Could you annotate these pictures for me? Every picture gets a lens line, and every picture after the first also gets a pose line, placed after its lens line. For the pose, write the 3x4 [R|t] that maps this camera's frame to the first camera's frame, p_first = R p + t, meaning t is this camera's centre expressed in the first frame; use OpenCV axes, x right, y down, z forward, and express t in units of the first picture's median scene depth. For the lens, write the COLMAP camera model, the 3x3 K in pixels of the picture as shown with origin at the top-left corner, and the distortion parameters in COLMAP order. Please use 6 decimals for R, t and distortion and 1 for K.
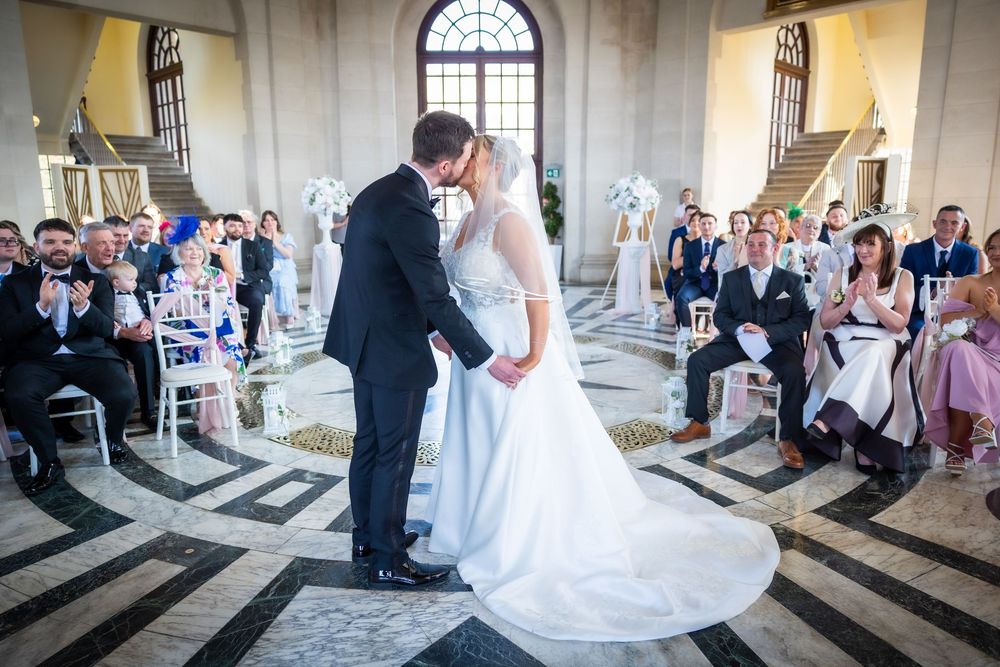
lens RADIAL K [[663.3, 0, 498.2], [0, 663.3, 330.8], [0, 0, 1]] dist [-0.001543, -0.002787]
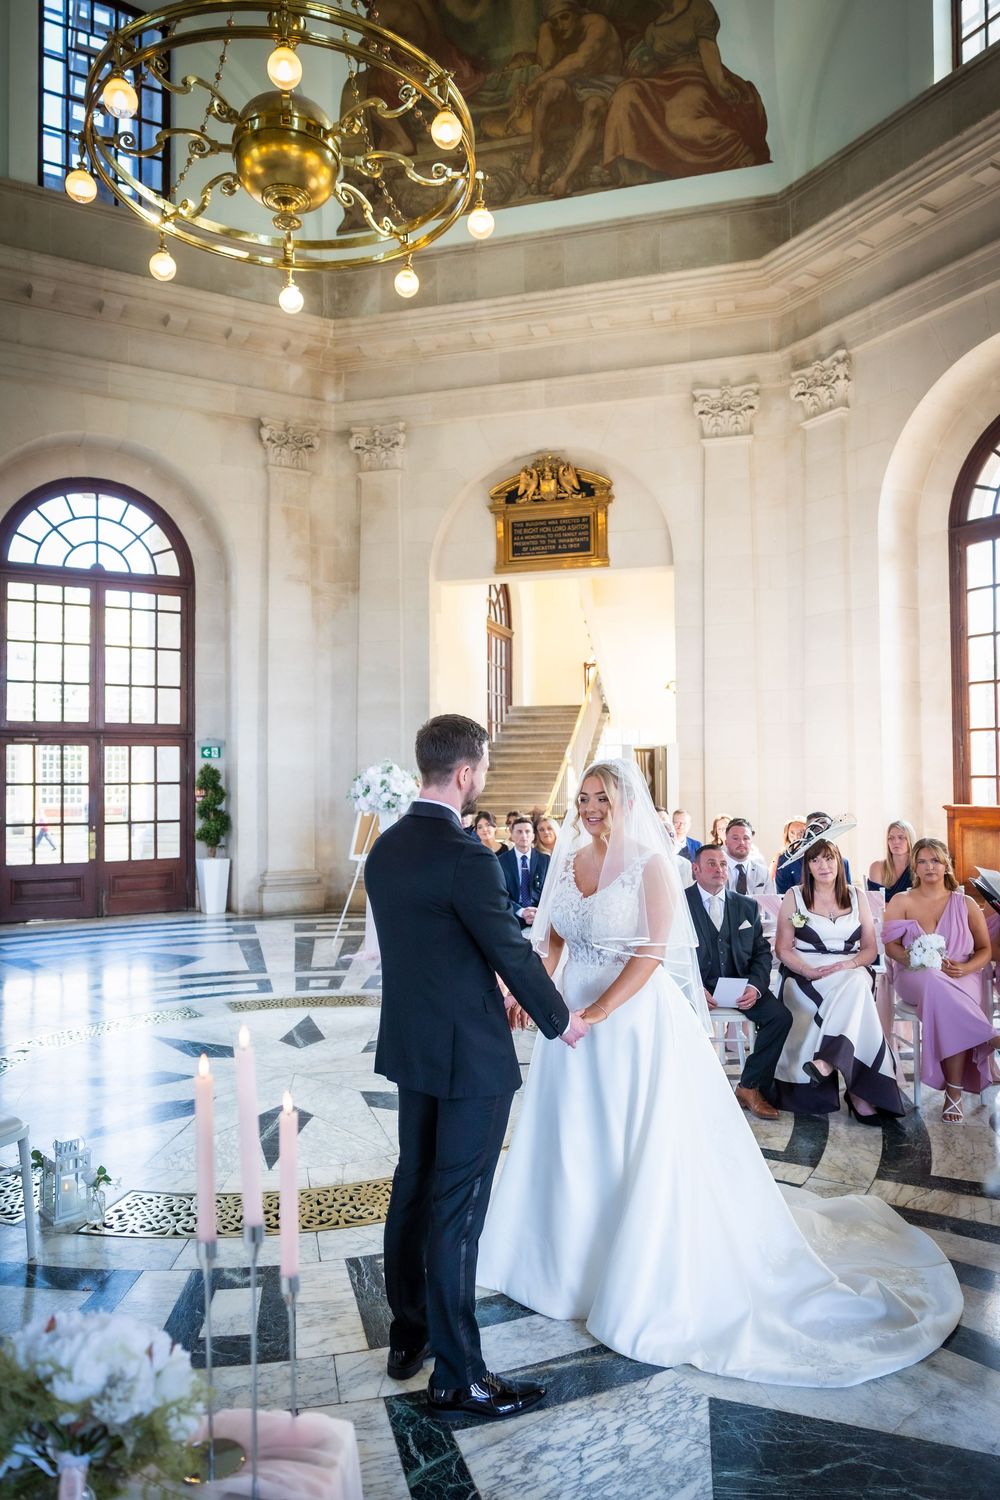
lens RADIAL K [[994.9, 0, 489.7], [0, 994.9, 758.5], [0, 0, 1]] dist [-0.001543, -0.002787]
pose [[0.881585, 0.013520, 0.471832, -0.154922], [0.086929, 0.977842, -0.190441, -0.015730], [-0.463952, 0.208906, 0.860876, 0.000881]]
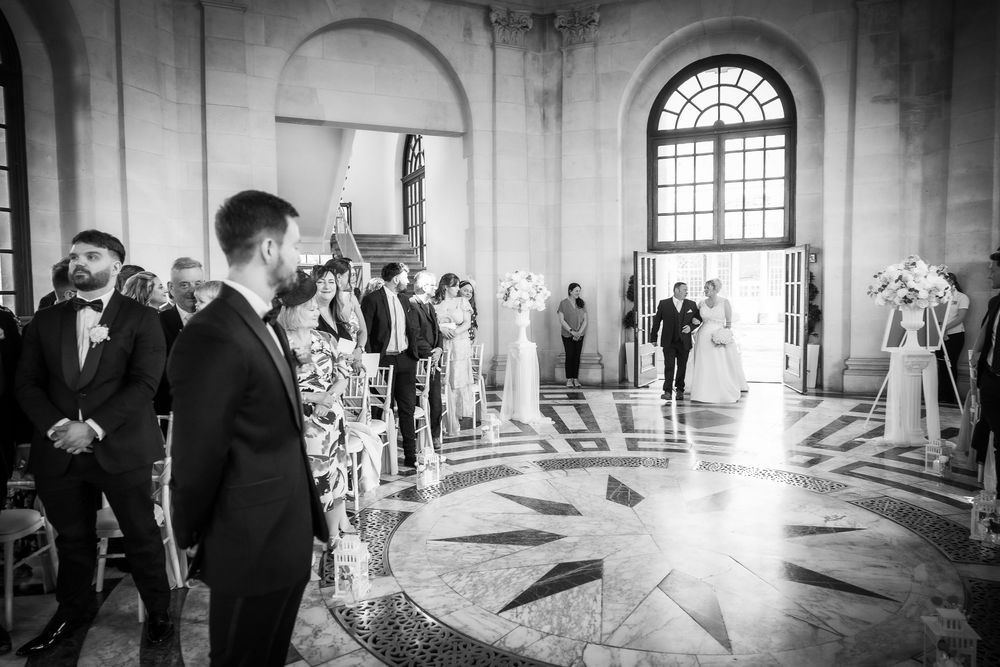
lens RADIAL K [[663.3, 0, 500.3], [0, 663.3, 334.2], [0, 0, 1]] dist [-0.001543, -0.002787]
pose [[0.925021, 0.016753, -0.379547, 0.045386], [-0.062618, 0.992087, -0.108823, -0.030330], [0.374720, 0.124430, 0.918750, 0.110217]]
